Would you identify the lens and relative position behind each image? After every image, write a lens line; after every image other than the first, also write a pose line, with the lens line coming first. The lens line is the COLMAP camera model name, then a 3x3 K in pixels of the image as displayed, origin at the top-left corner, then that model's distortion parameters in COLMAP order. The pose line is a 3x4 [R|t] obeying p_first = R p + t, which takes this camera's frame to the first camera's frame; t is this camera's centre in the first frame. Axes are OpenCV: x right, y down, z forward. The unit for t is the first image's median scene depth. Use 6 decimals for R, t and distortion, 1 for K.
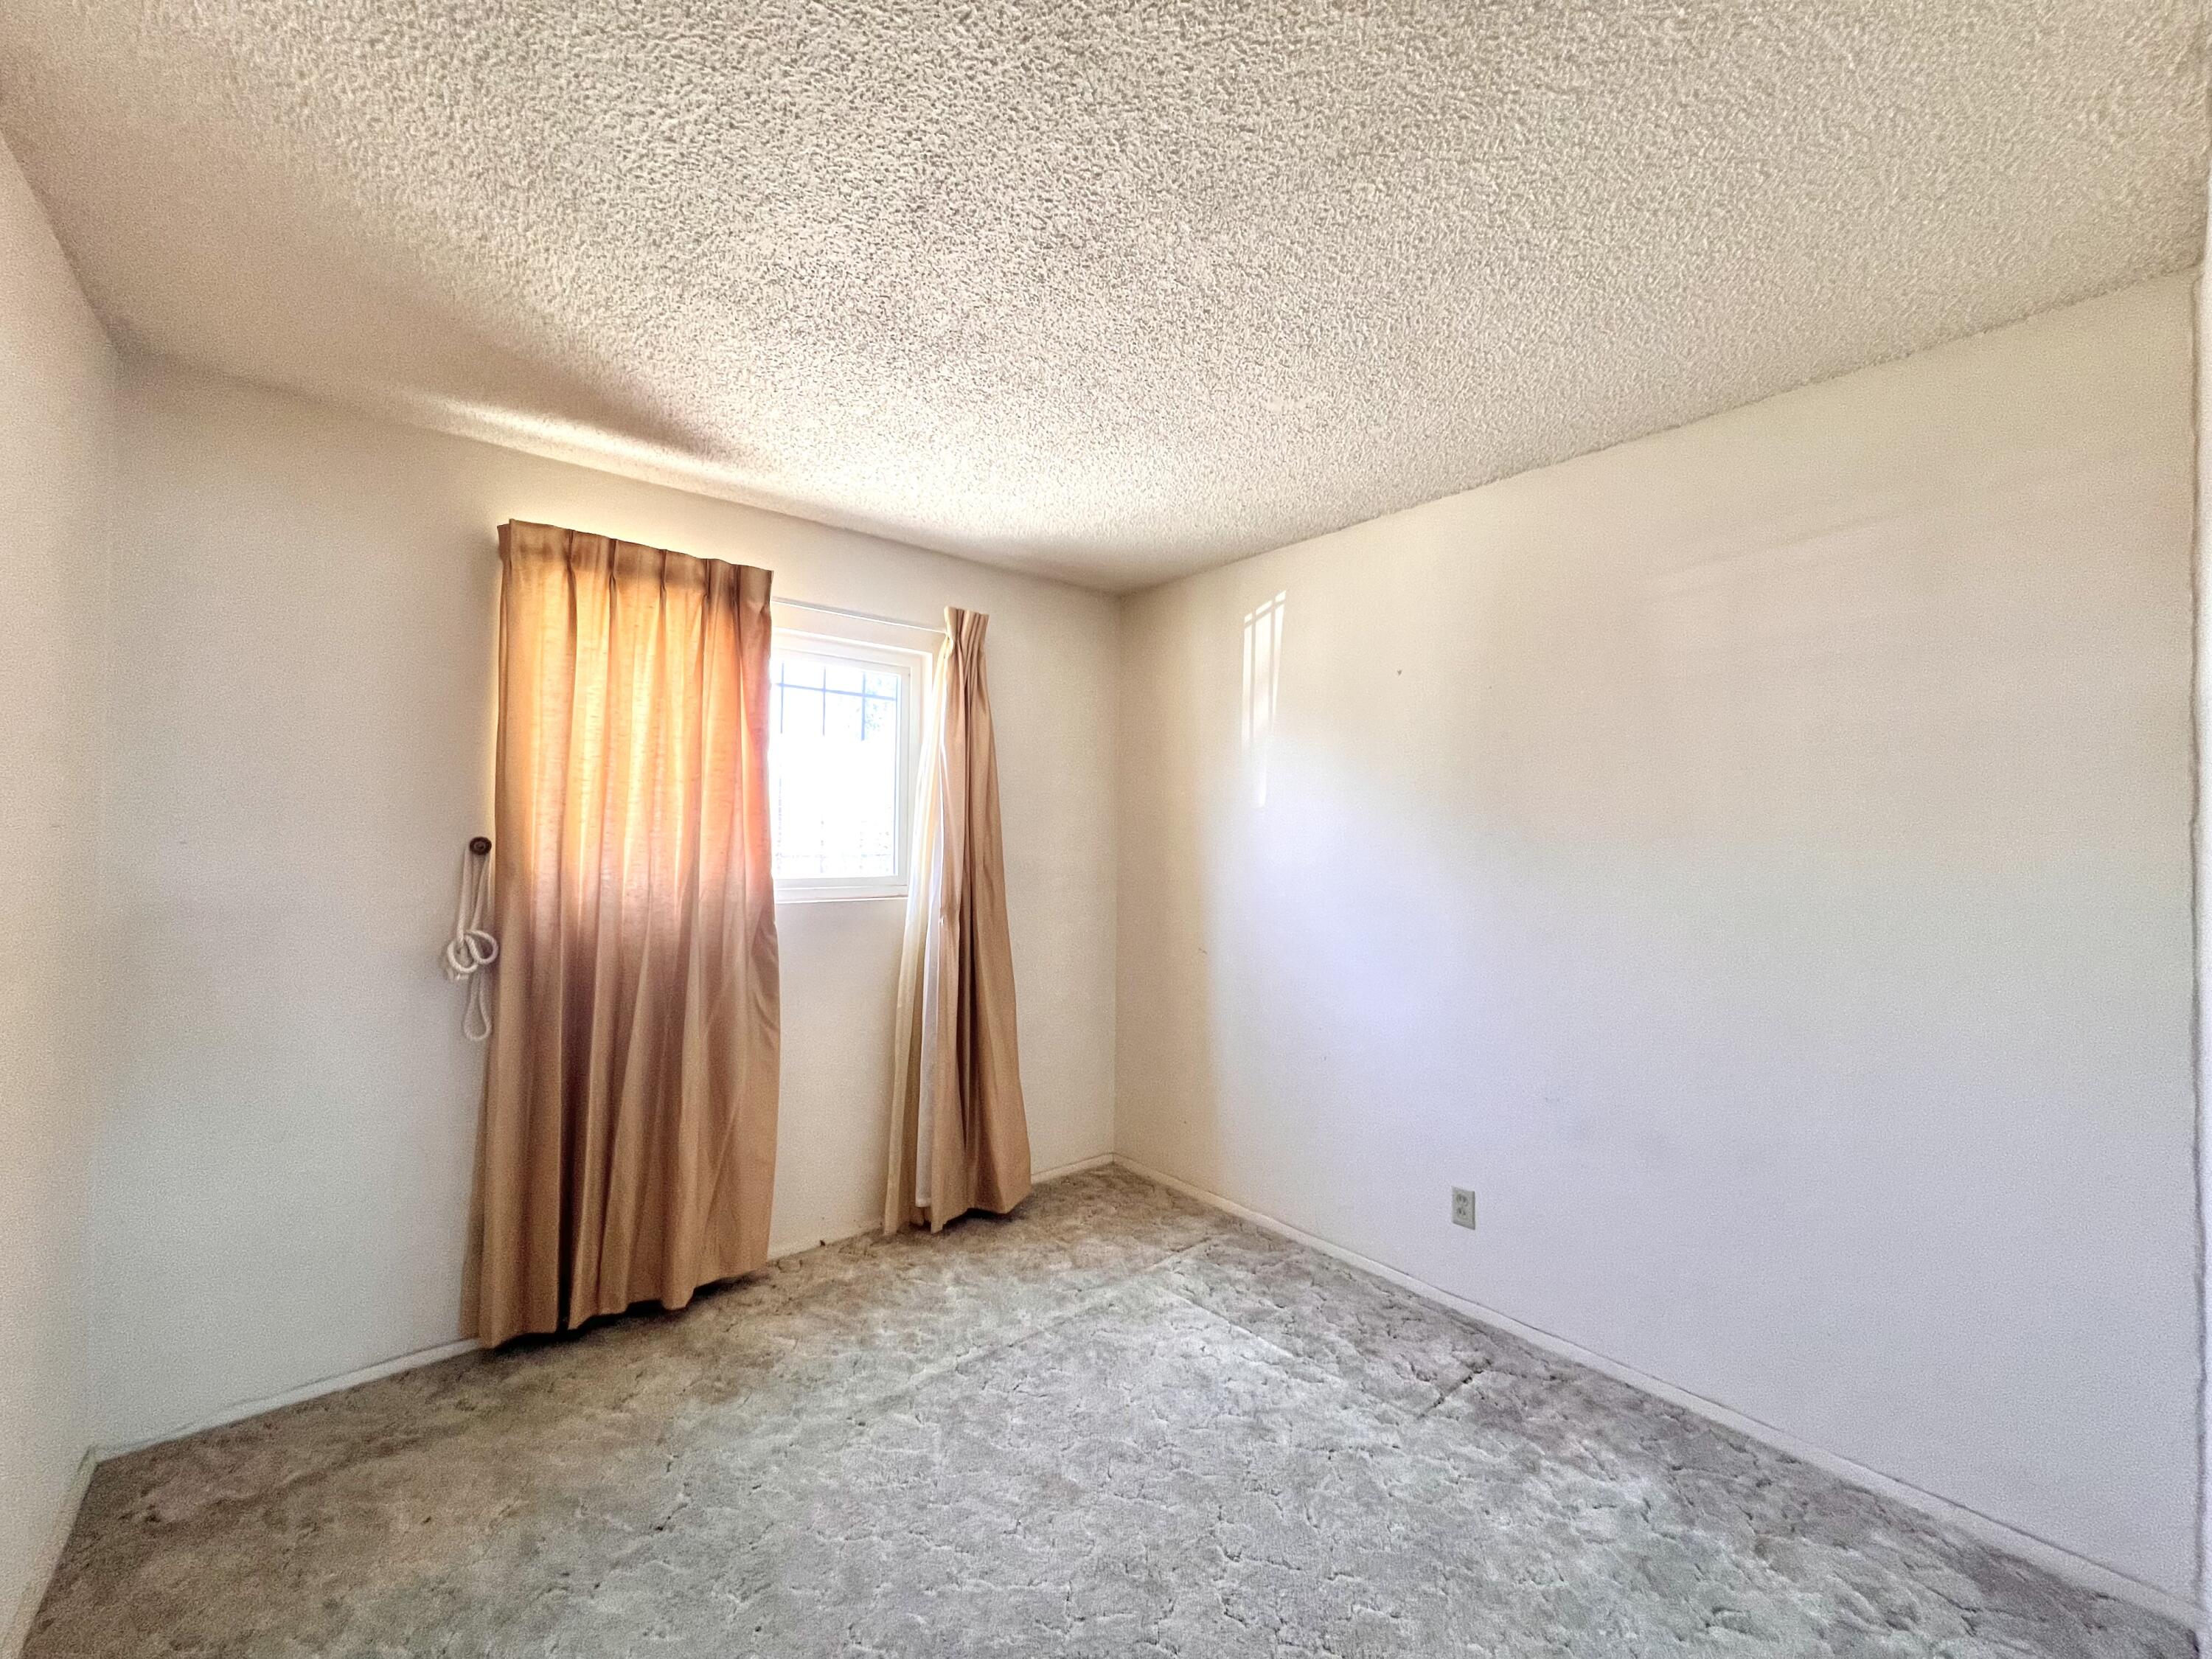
lens RADIAL K [[895.0, 0, 1105.1], [0, 895.0, 828.8], [0, 0, 1]] dist [-0.002689, -0.000316]
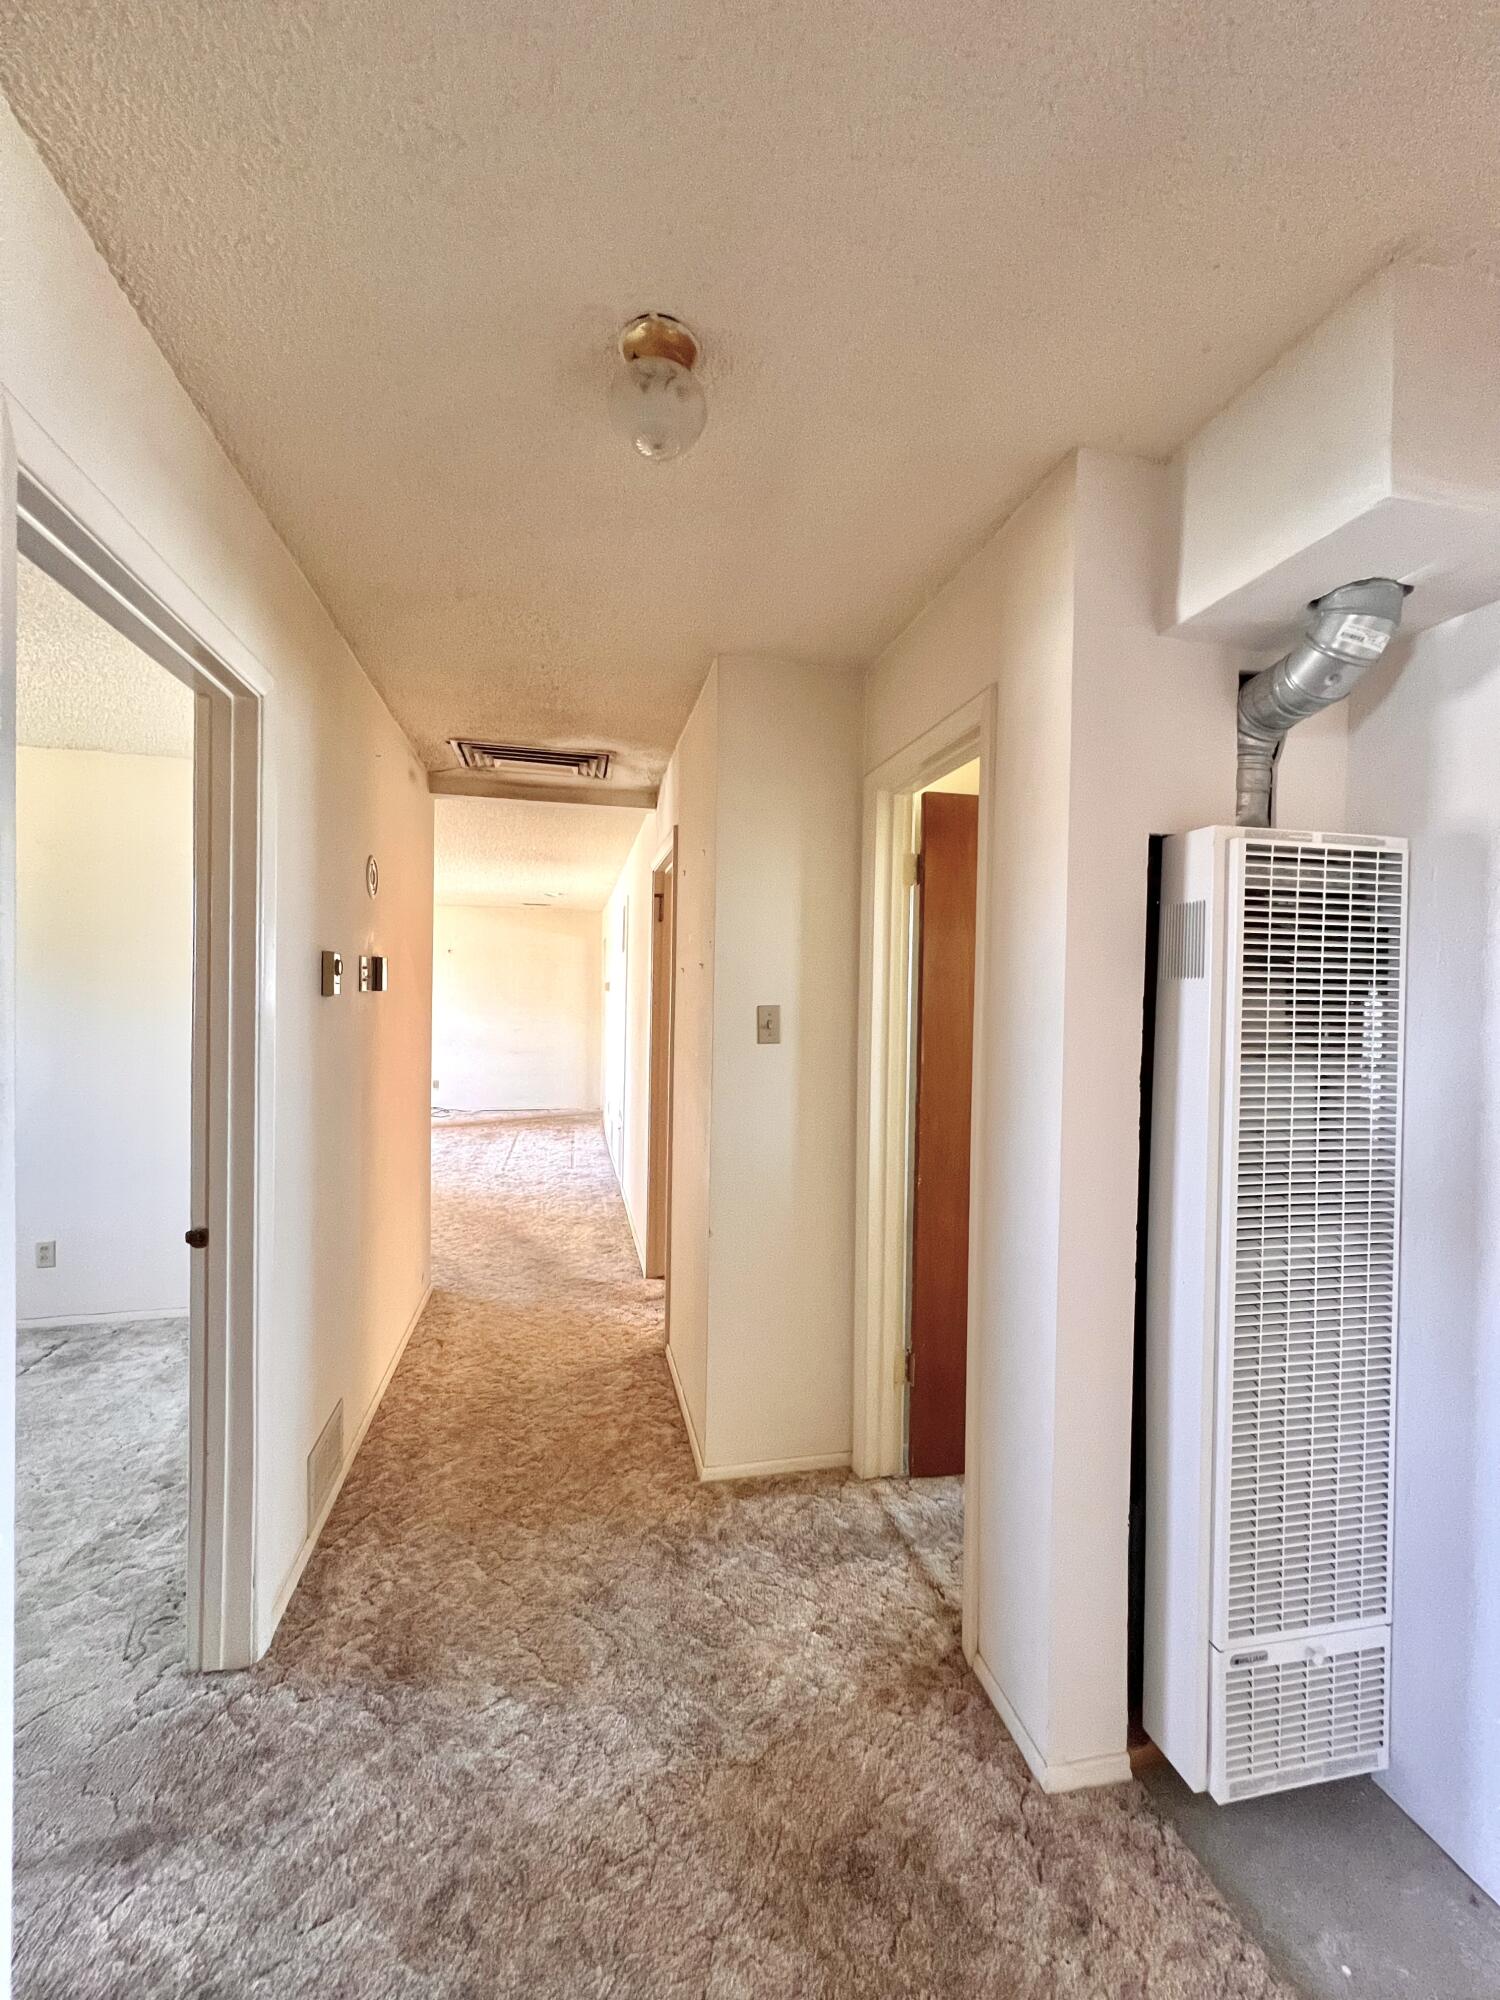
lens RADIAL K [[809.2, 0, 743.6], [0, 809.2, 1000.3], [0, 0, 1]] dist [-0.002689, -0.000316]
pose [[0.468280, -0.009755, 0.883526, -0.245248], [-0.015367, 0.999698, 0.019183, -0.016583], [-0.883447, -0.022560, 0.467988, -0.671280]]
